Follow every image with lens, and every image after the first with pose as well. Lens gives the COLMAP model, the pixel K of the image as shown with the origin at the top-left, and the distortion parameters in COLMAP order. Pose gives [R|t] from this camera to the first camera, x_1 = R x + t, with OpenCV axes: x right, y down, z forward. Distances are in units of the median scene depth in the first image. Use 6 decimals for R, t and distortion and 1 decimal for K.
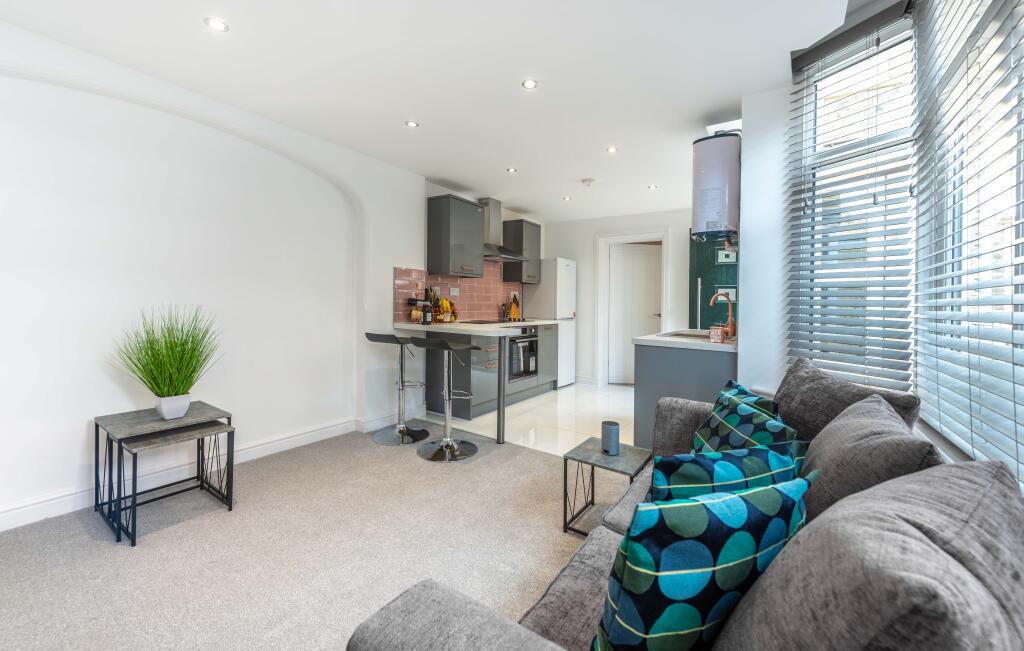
lens RADIAL K [[419.5, 0, 511.9], [0, 419.5, 299.1], [0, 0, 1]] dist [0.000208, -0.000147]
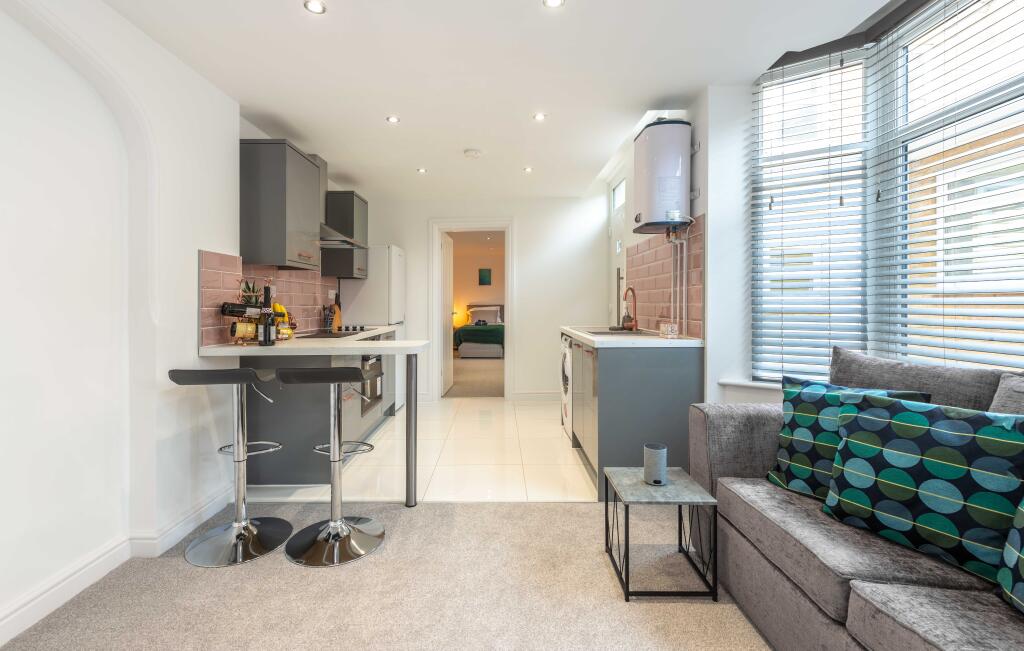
lens RADIAL K [[475.0, 0, 509.3], [0, 475.0, 290.8], [0, 0, 1]] dist [0.012439, -0.000076]
pose [[0.828061, -0.018919, 0.560319, -0.301177], [0.026529, 0.999633, -0.005453, -0.006270], [-0.560010, 0.019380, 0.828259, 0.220384]]
